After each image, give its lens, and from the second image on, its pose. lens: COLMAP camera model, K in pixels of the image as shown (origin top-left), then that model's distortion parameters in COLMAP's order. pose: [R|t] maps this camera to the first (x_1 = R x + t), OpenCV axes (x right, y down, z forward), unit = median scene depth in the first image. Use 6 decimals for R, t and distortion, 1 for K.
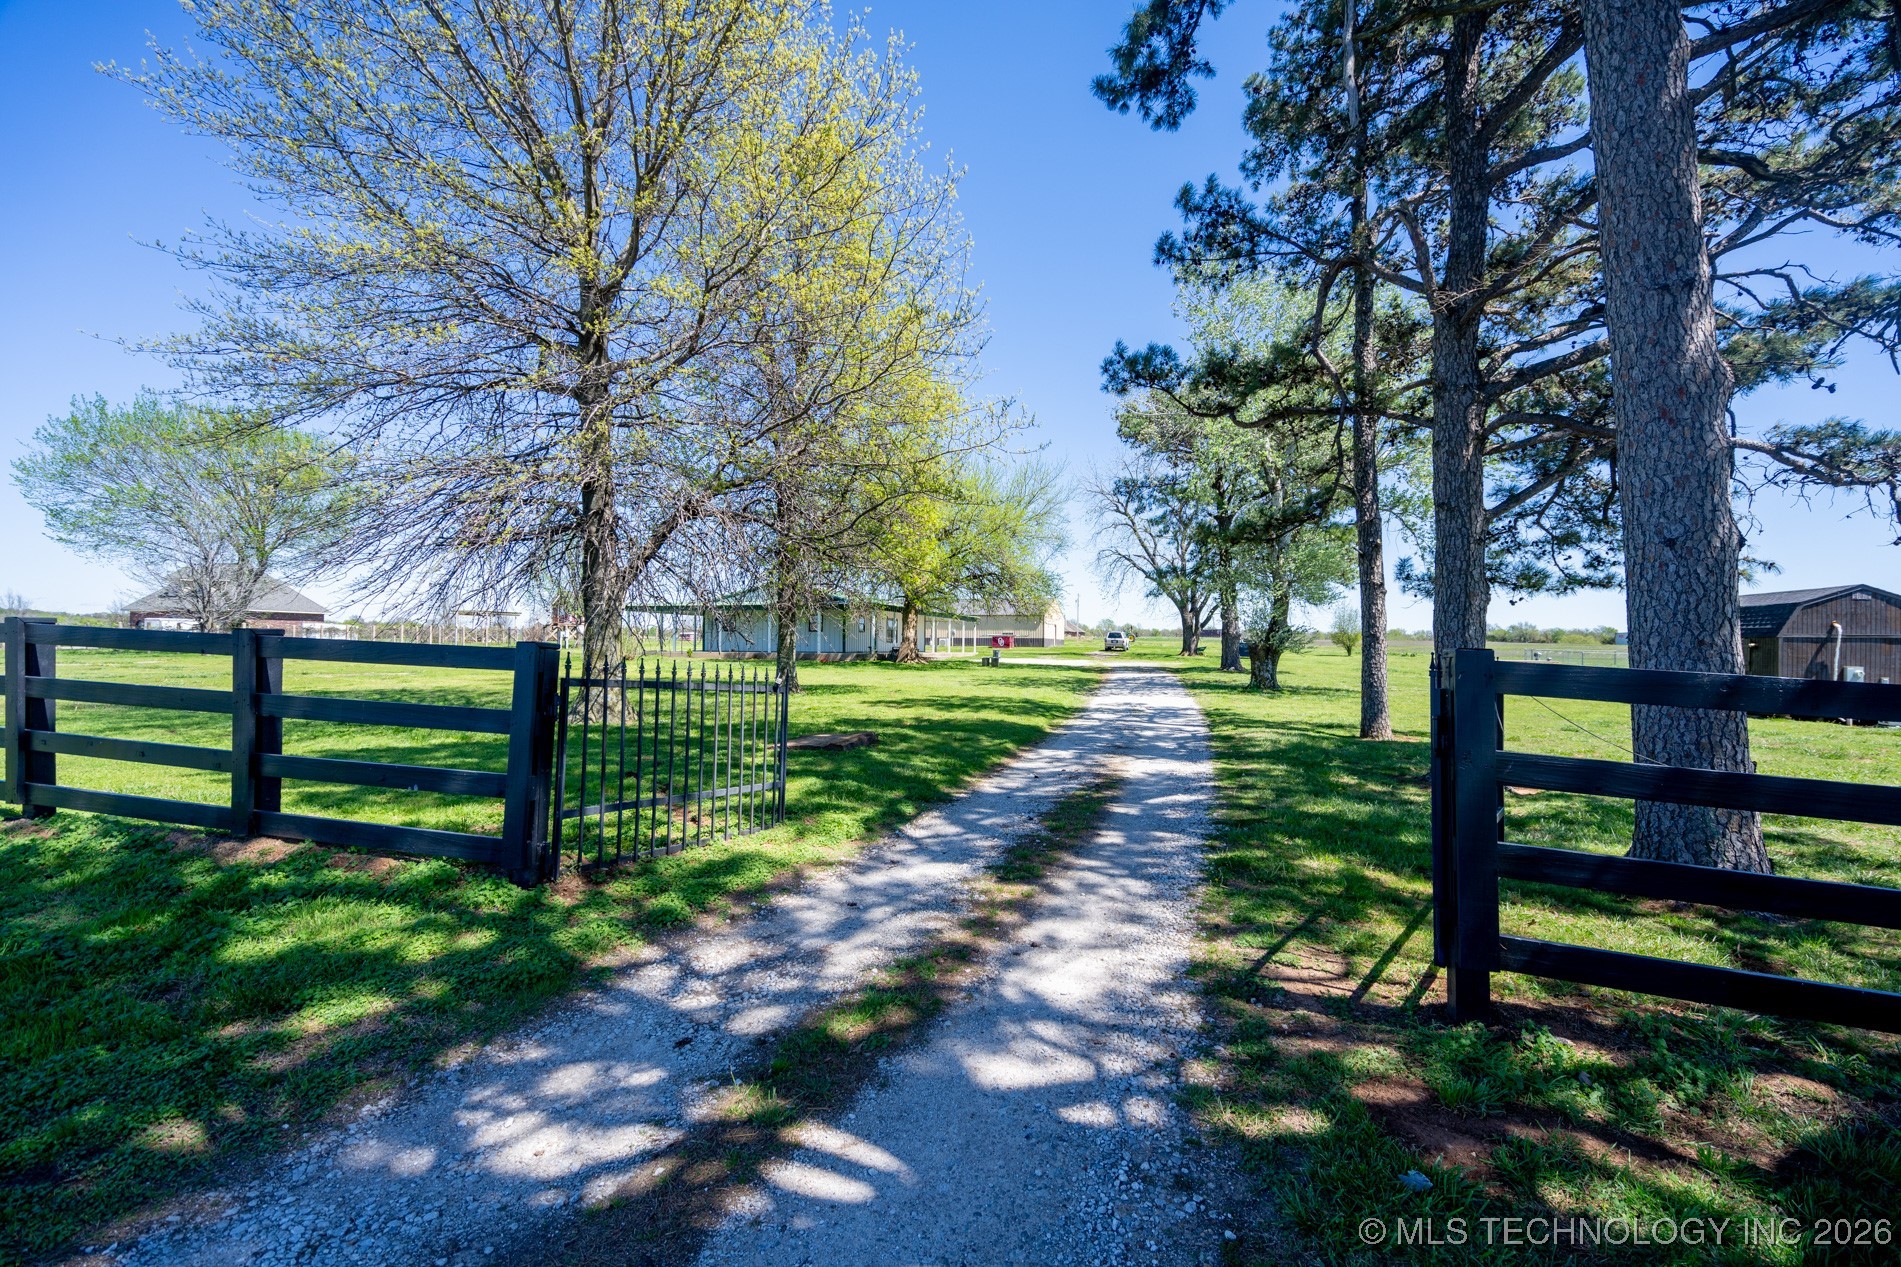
lens RADIAL K [[863.9, 0, 950.5], [0, 863.9, 633.5], [0, 0, 1]] dist [-0.000618, -0.000055]
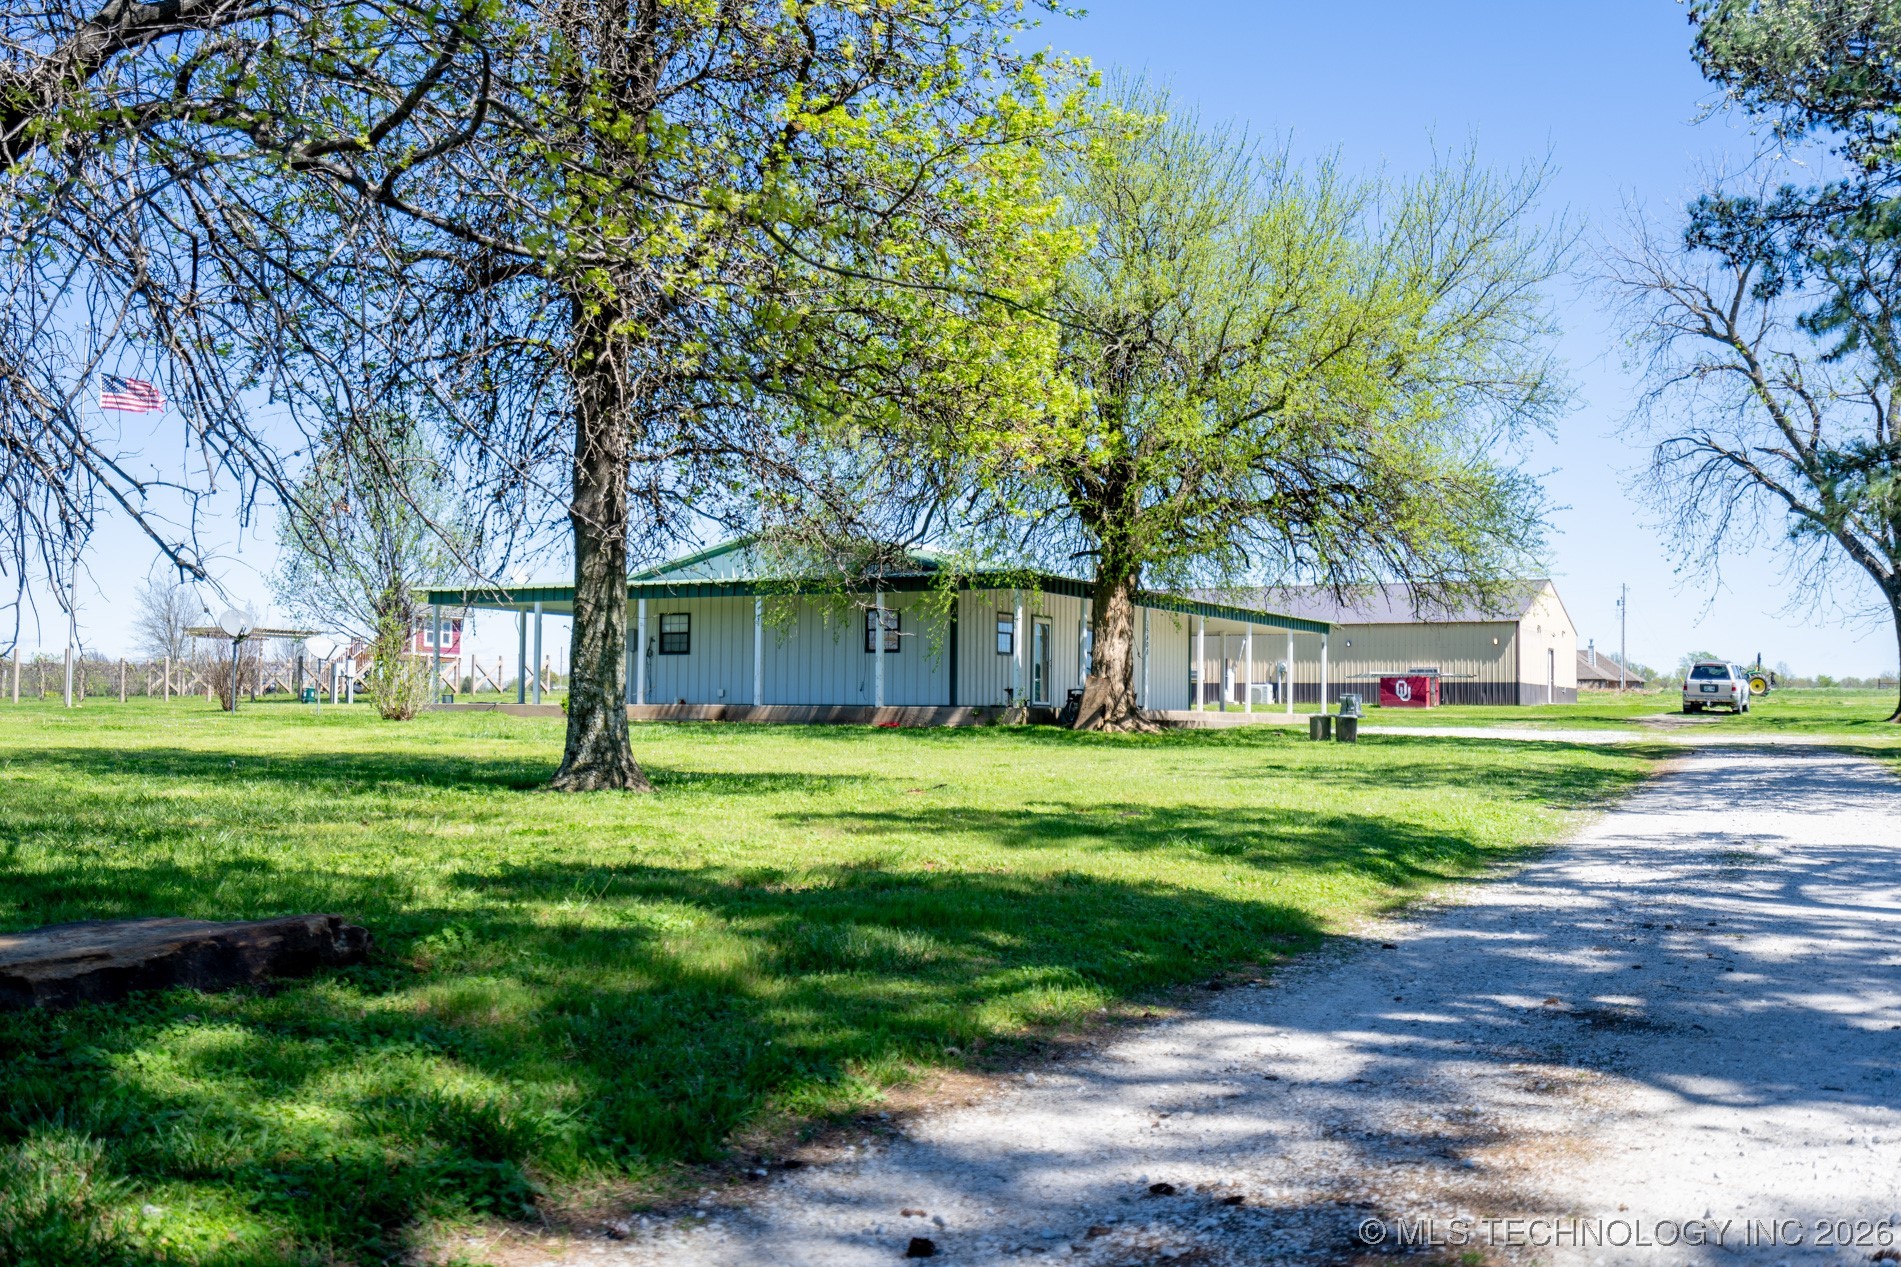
lens RADIAL K [[1935.9, 0, 950.5], [0, 1935.9, 633.5], [0, 0, 1]] dist [-0.000931, -0.008685]
pose [[0.981667, -0.009205, -0.190380, 0.042275], [0.003377, 0.999516, -0.030912, 0.017774], [0.190572, 0.029703, 0.981224, 0.170626]]
